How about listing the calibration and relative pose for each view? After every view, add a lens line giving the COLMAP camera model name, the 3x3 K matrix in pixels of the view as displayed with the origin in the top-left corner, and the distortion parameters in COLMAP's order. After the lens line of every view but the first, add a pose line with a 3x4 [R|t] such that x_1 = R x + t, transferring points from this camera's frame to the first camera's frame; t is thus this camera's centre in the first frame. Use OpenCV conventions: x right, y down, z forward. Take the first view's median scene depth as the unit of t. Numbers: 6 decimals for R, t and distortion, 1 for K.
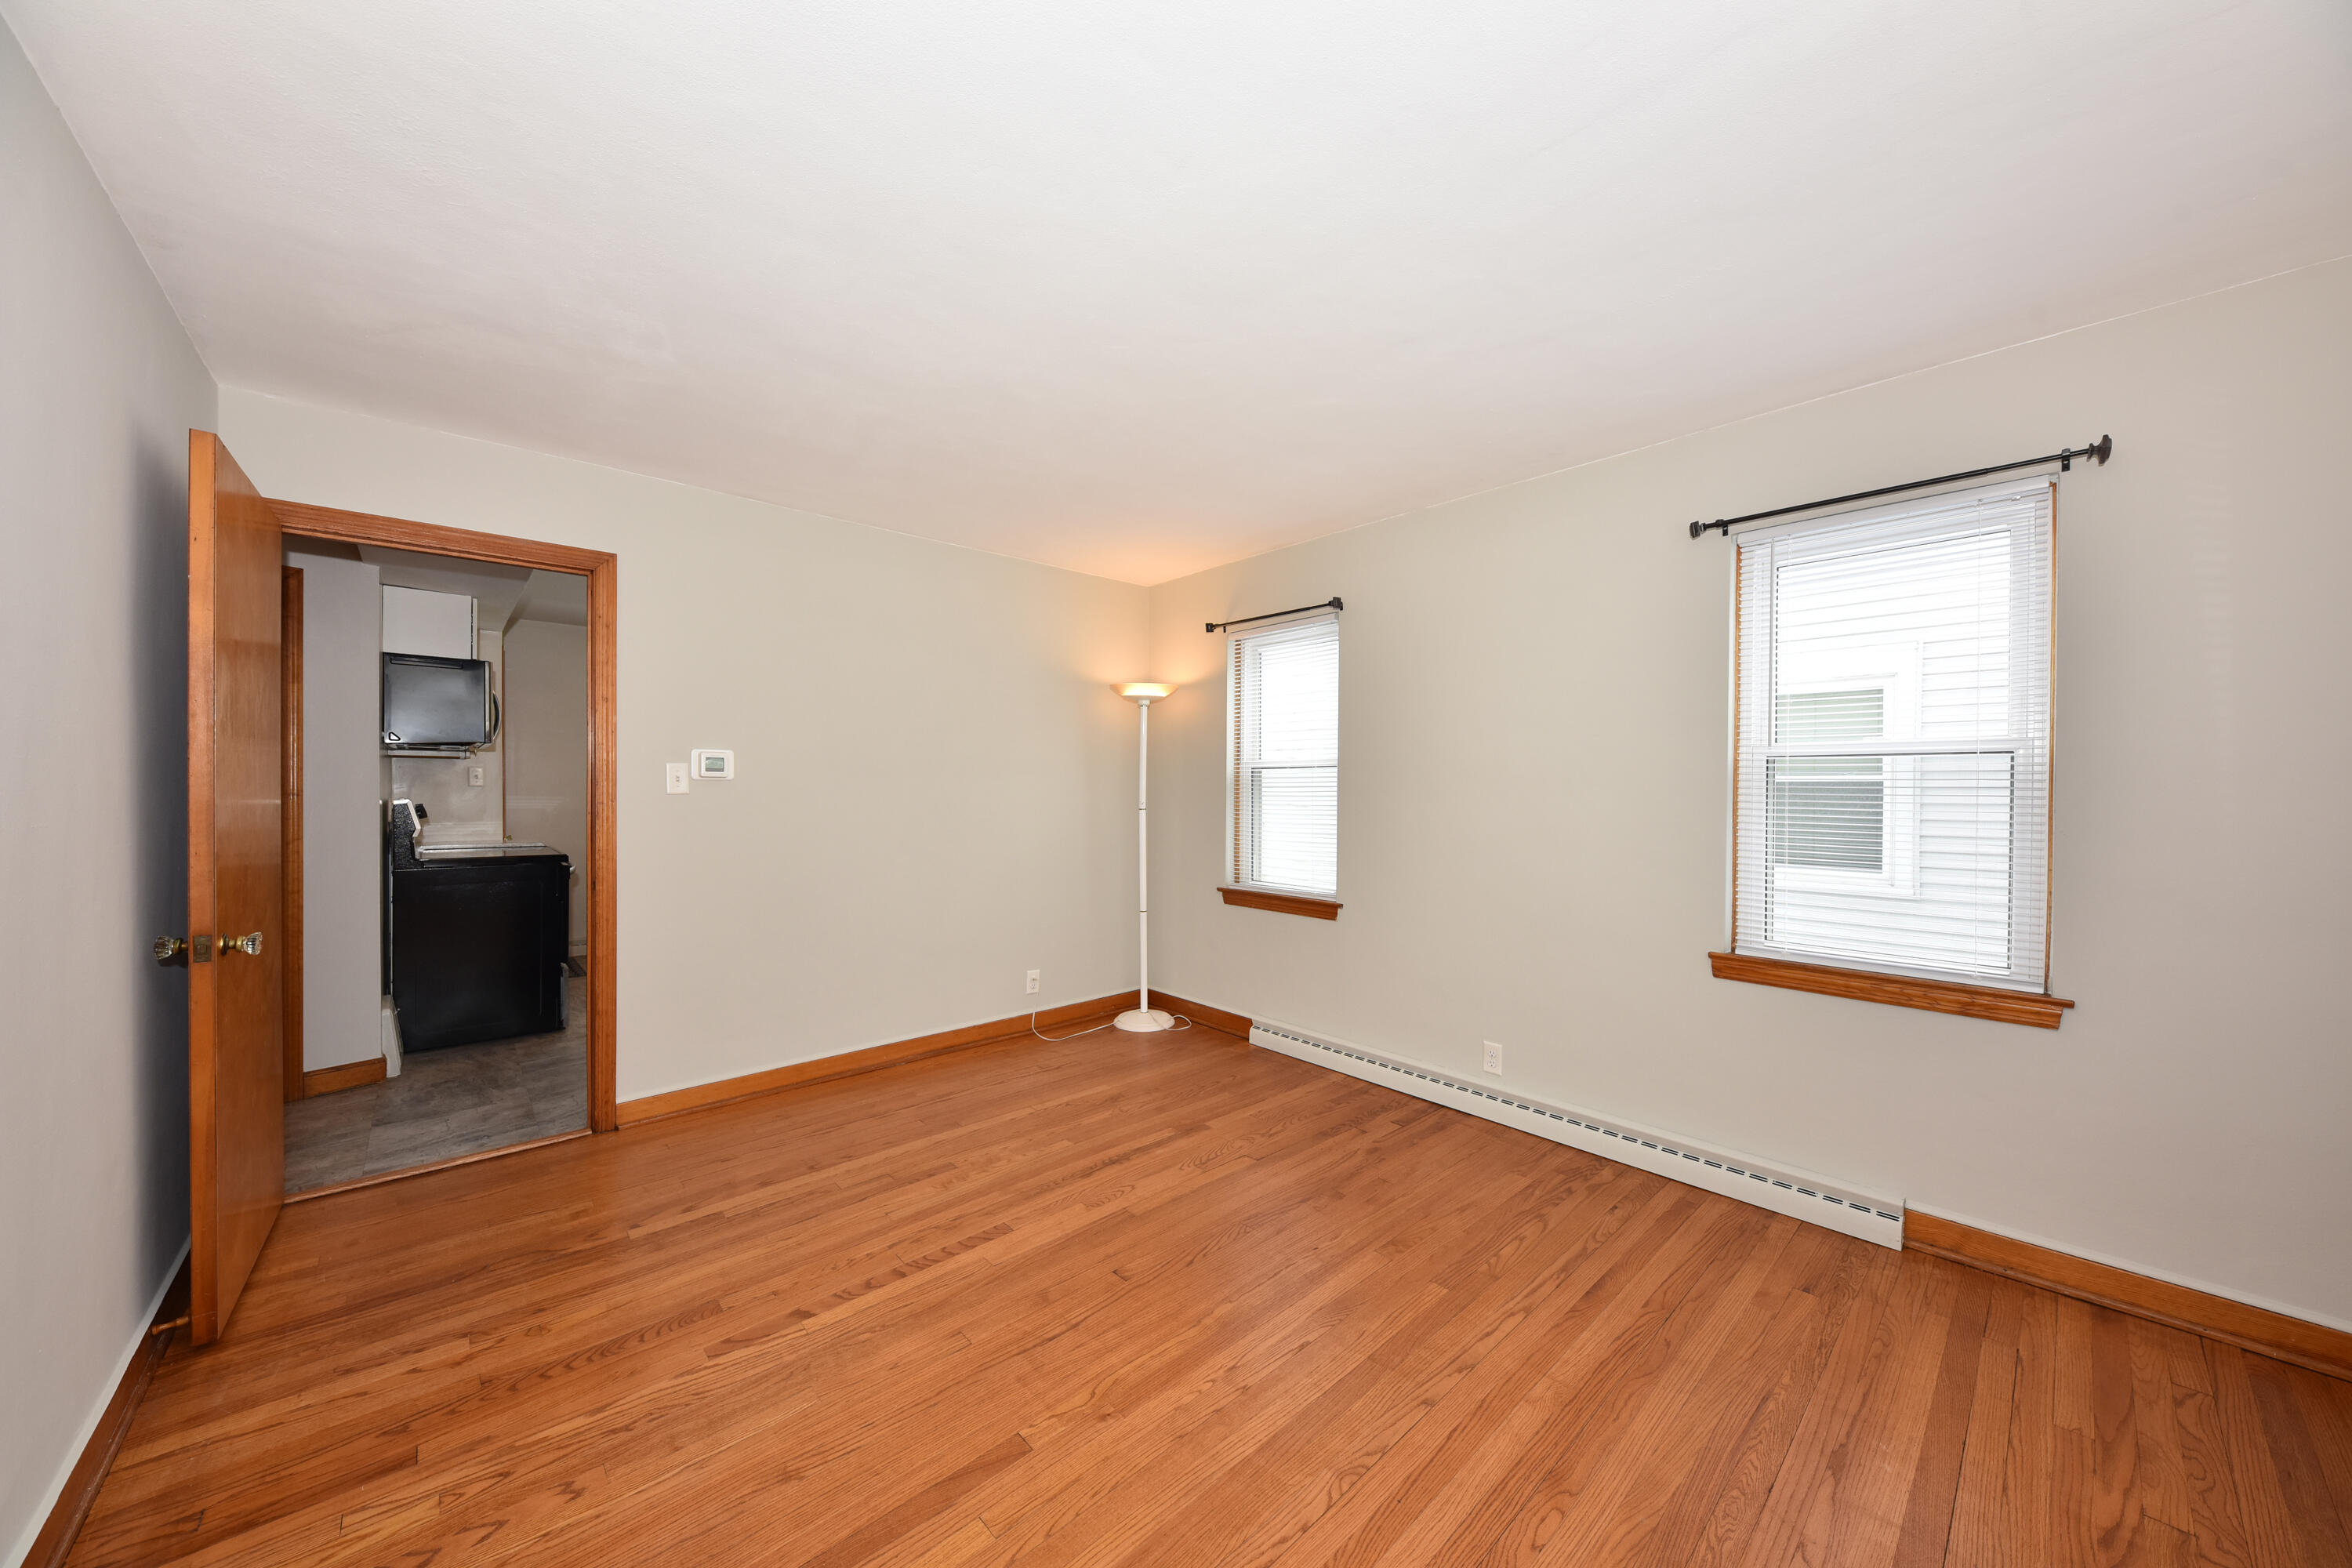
lens RADIAL K [[805.6, 0, 1178.2], [0, 805.6, 795.9], [0, 0, 1]] dist [0.004536, -0.003653]
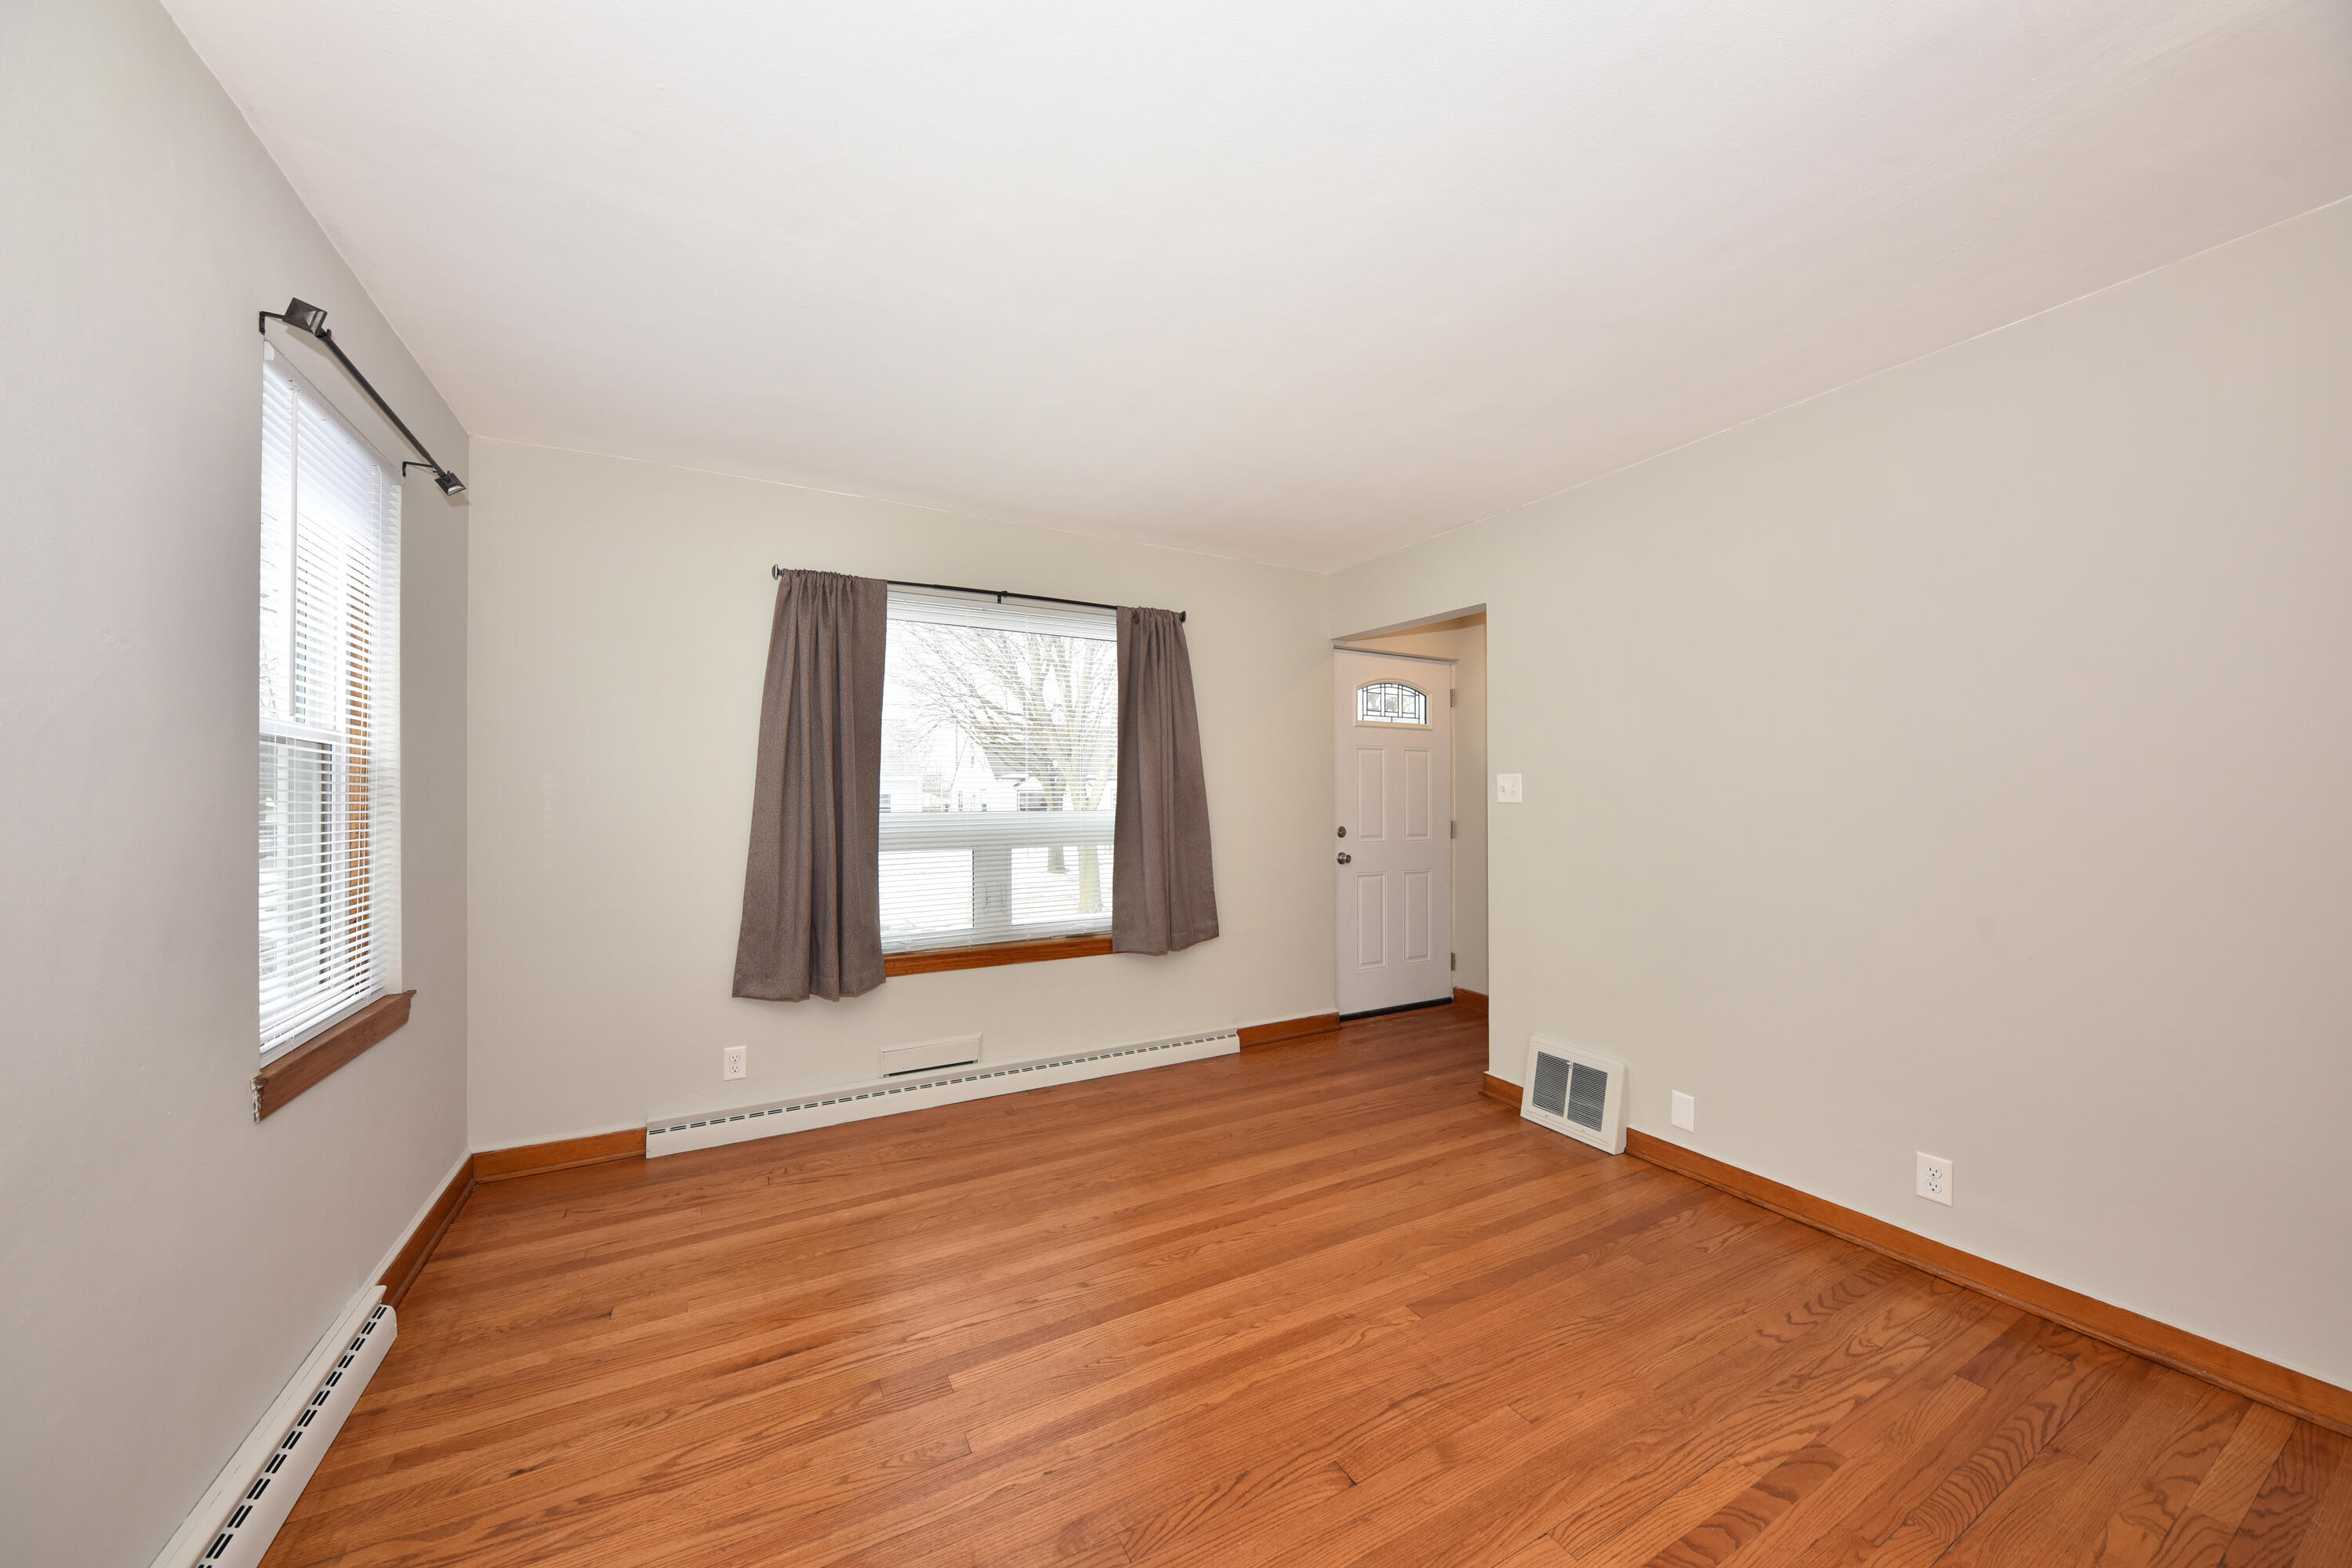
lens RADIAL K [[805.6, 0, 1181.7], [0, 805.6, 780.7], [0, 0, 1]] dist [0.004536, -0.003653]
pose [[-0.972672, 0.000871, 0.232181, -0.083962], [-0.001960, 0.999927, -0.011963, -0.003974], [-0.232174, -0.012091, -0.972599, 1.480116]]
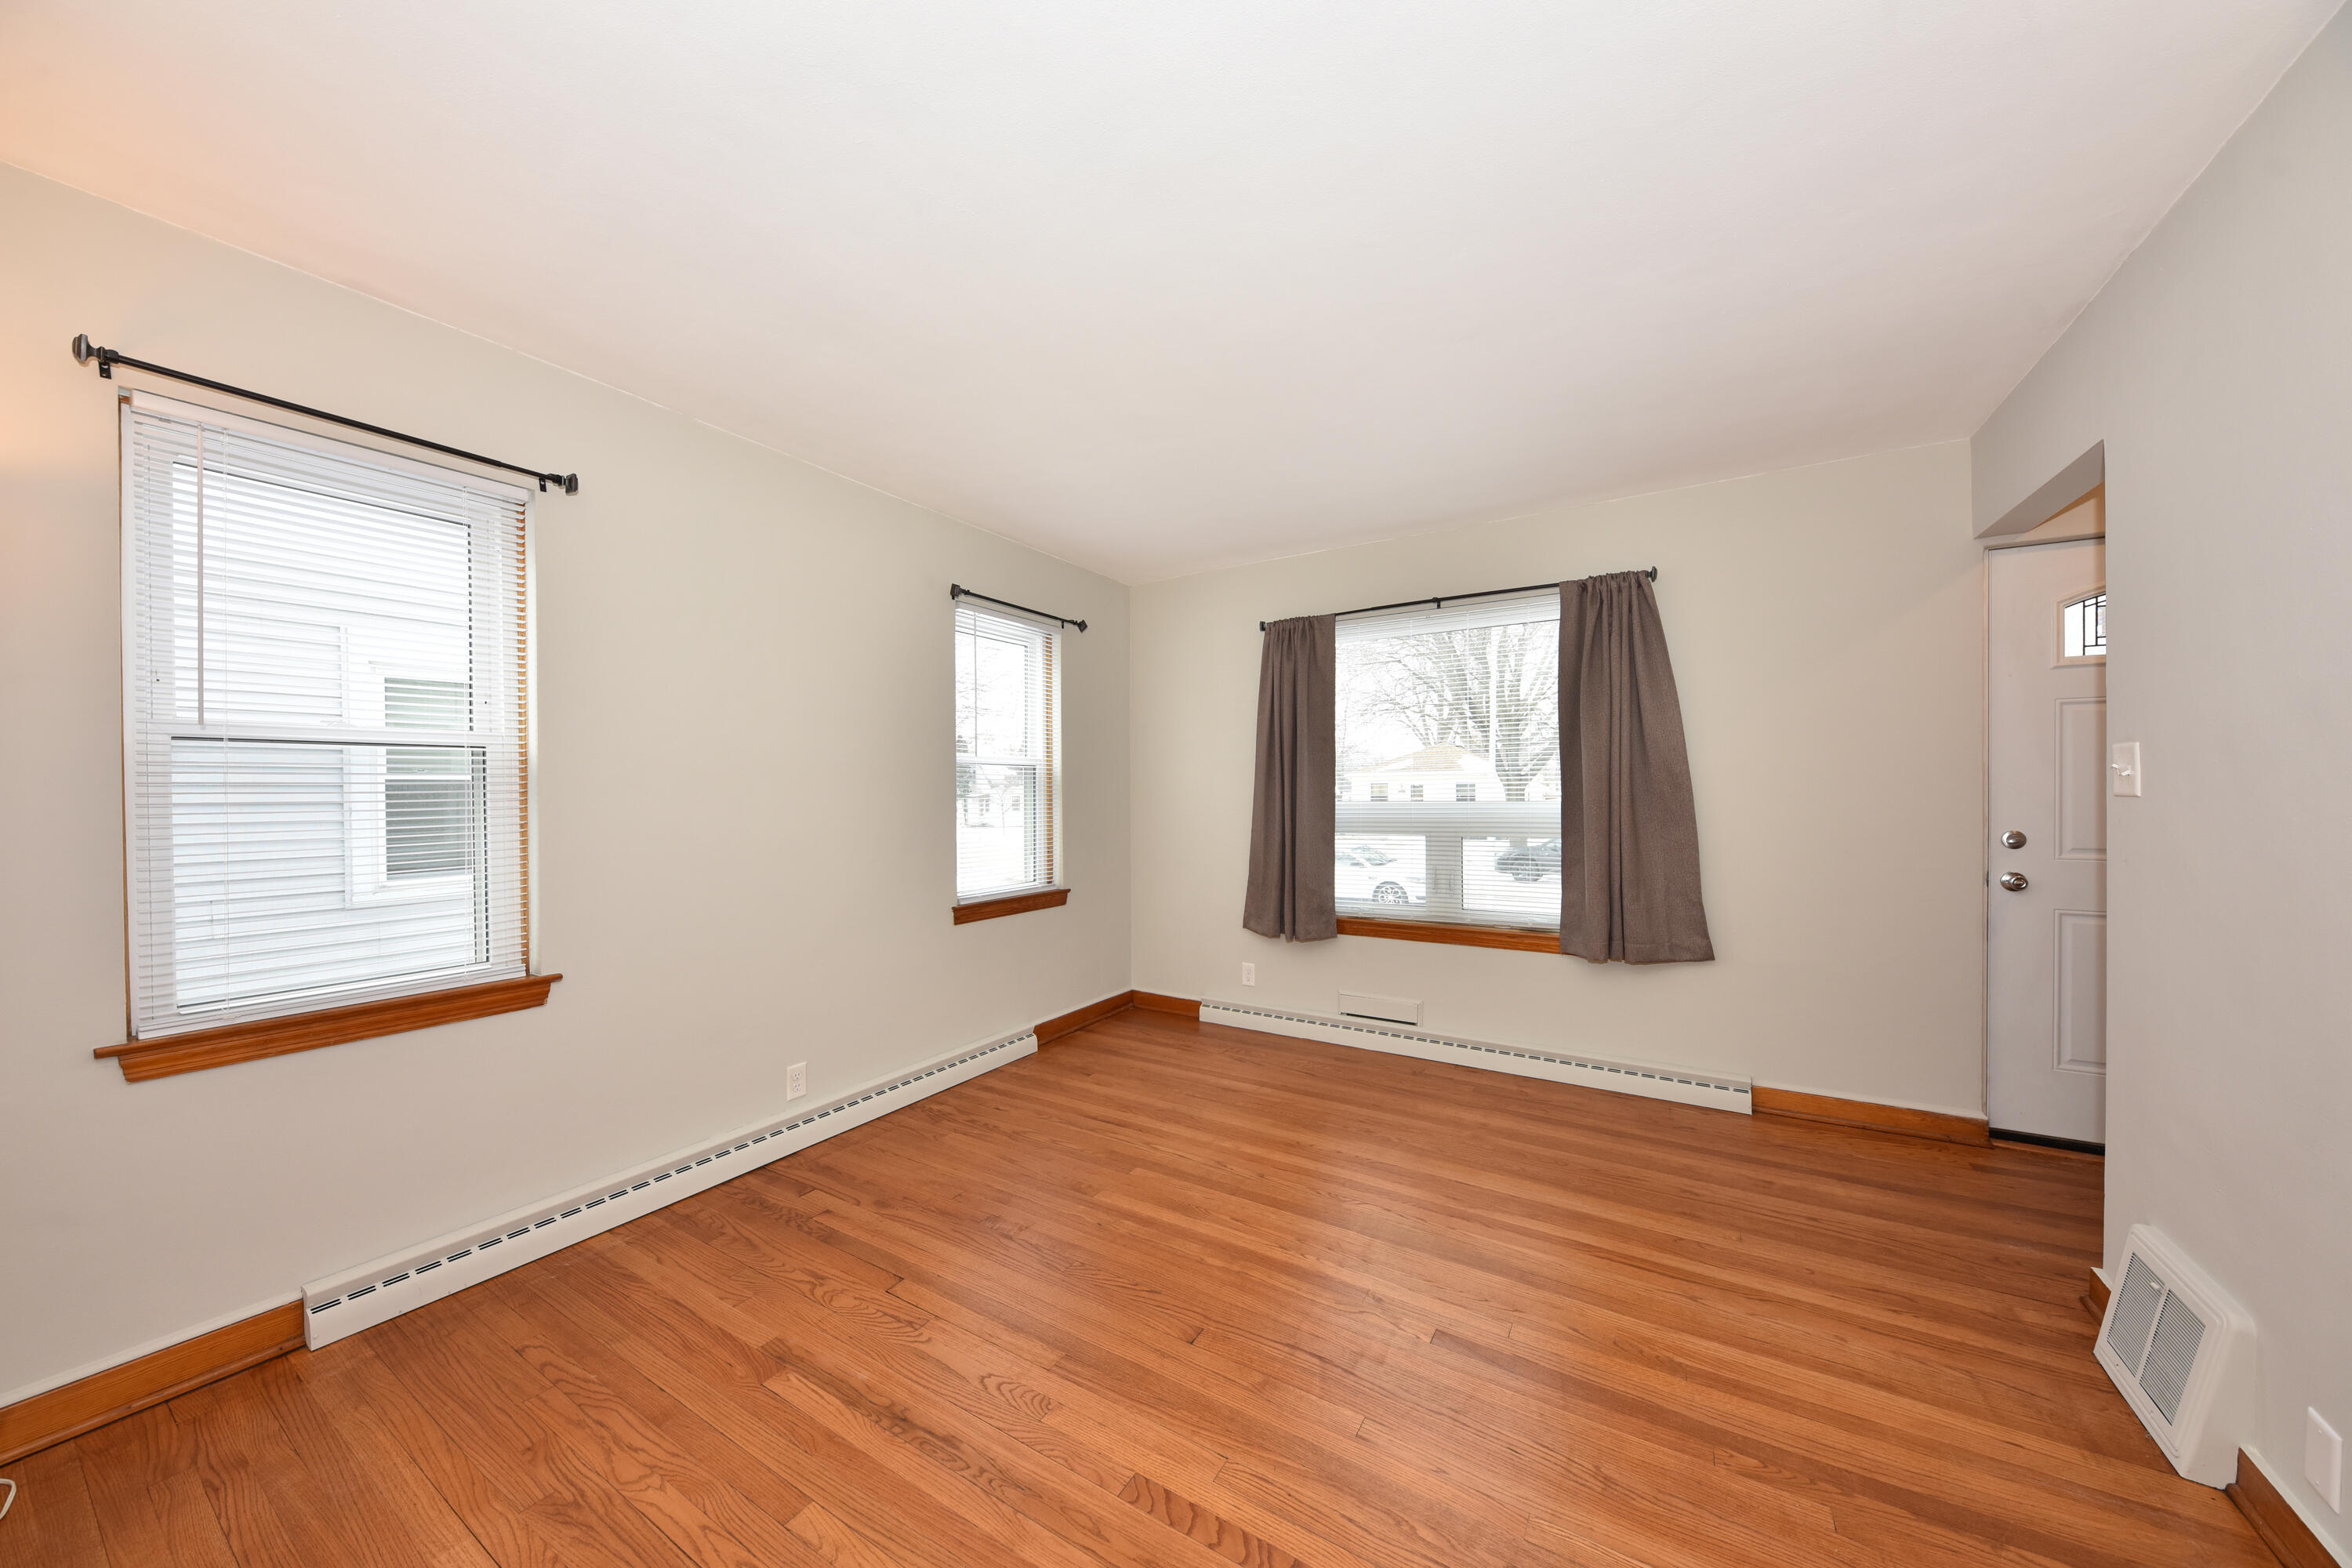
lens RADIAL K [[805.6, 0, 1179.0], [0, 805.6, 785.2], [0, 0, 1]] dist [0.004536, -0.003653]
pose [[-0.277563, 0.002443, 0.960704, -0.782569], [0.013618, 0.999906, 0.001392, -0.006558], [-0.960611, 0.013469, -0.277570, 1.073158]]
